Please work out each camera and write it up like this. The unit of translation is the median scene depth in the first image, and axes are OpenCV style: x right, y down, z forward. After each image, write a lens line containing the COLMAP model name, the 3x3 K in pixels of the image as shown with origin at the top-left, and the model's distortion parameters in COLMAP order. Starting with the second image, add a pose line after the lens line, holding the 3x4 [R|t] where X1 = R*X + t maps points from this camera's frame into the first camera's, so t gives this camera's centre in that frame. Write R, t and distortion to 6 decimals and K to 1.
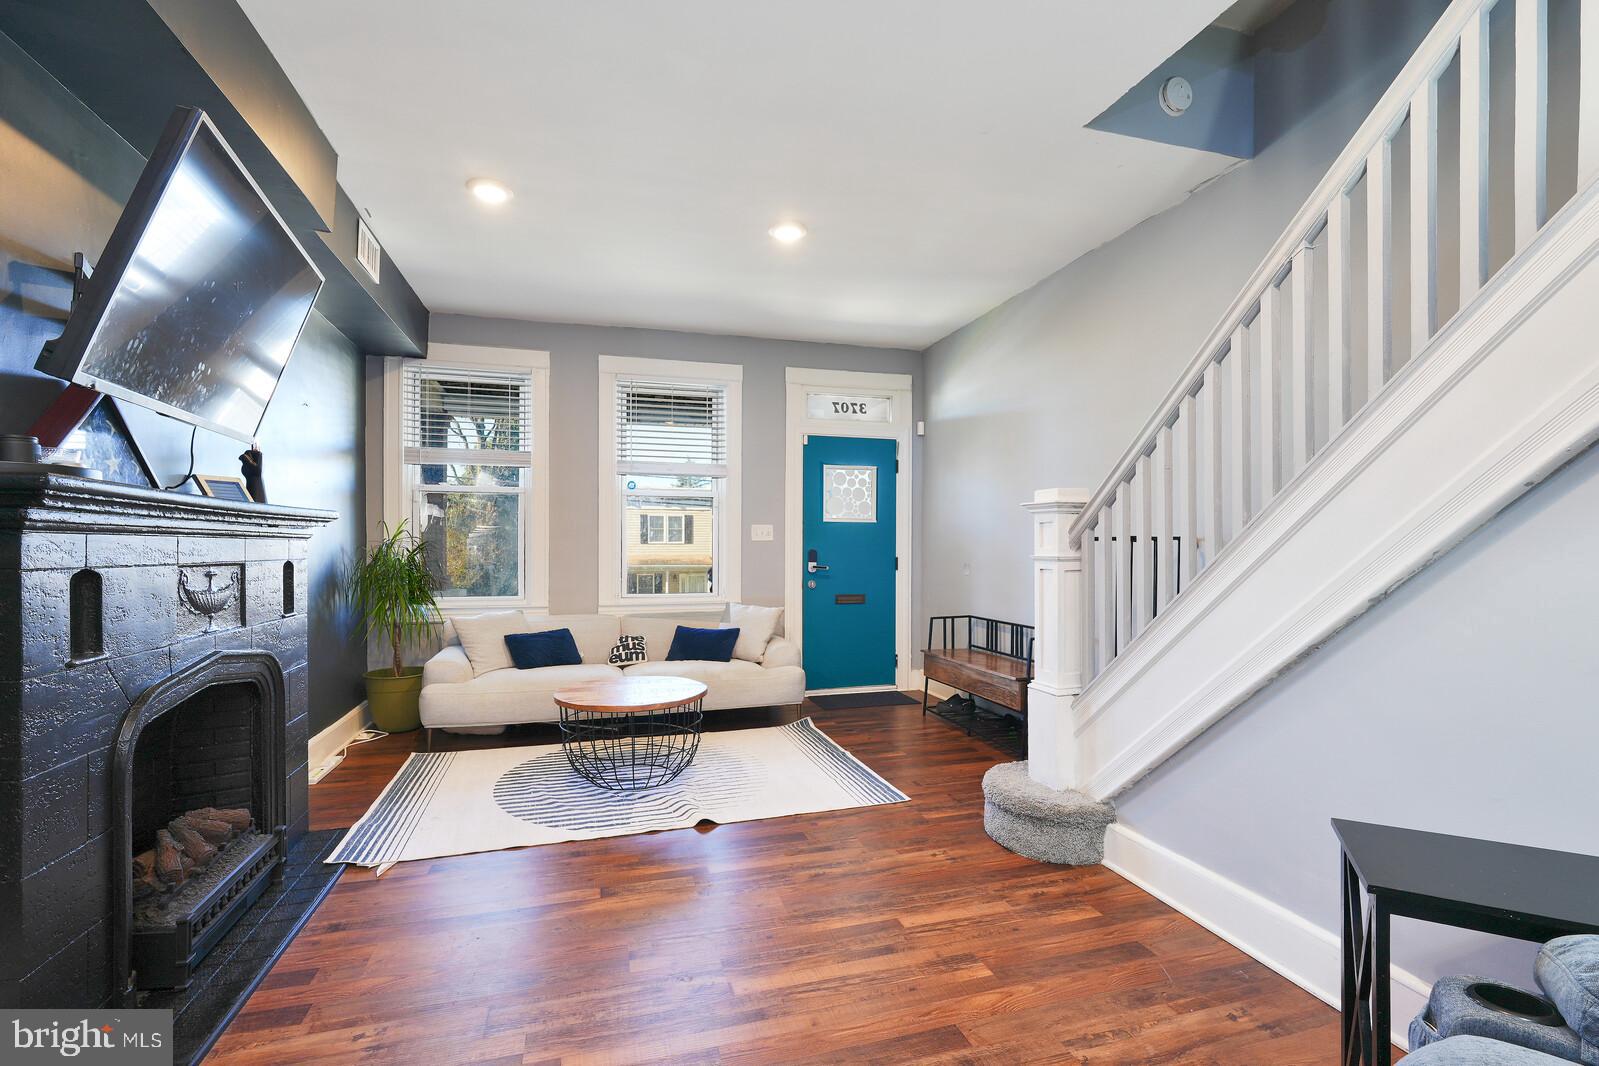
lens RADIAL K [[722.2, 0, 823.1], [0, 722.2, 549.2], [0, 0, 1]] dist [-0.013259, 0.006093]
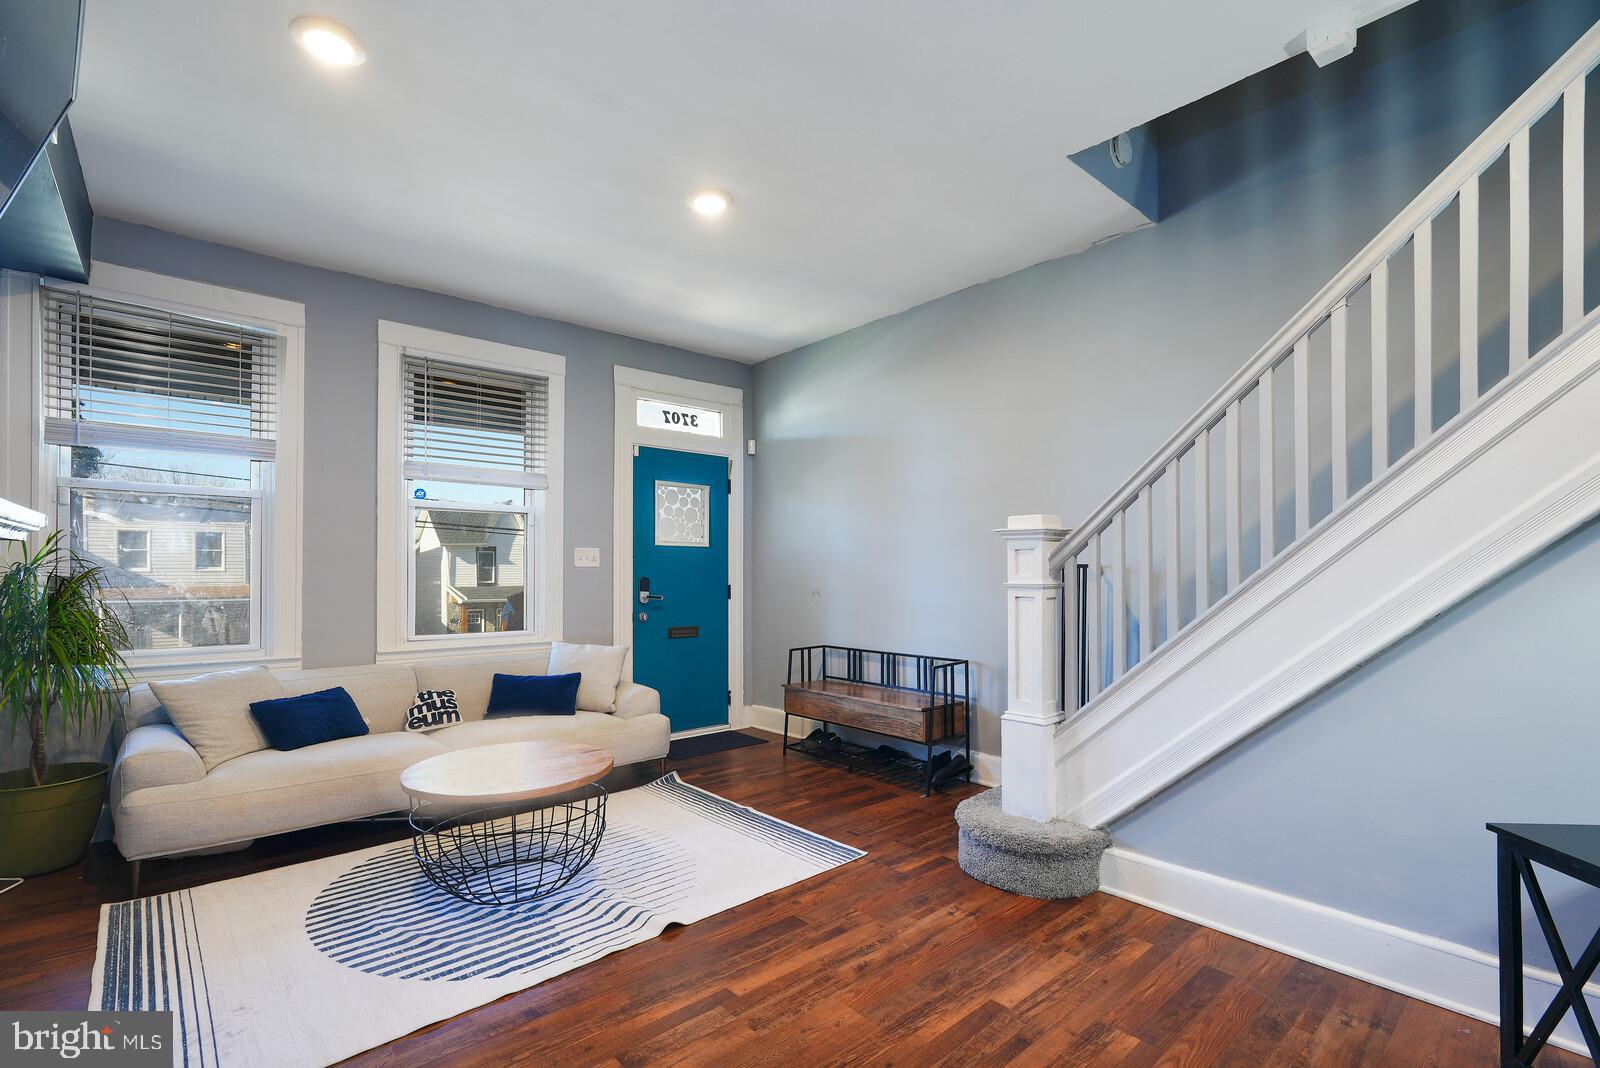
lens RADIAL K [[722.7, 0, 819.7], [0, 722.7, 567.5], [0, 0, 1]] dist [-0.013259, 0.006093]
pose [[0.909049, 0.002562, 0.416682, -0.240649], [0.001968, 0.999944, -0.010442, -0.001942], [-0.416686, 0.010312, 0.908992, 0.152897]]
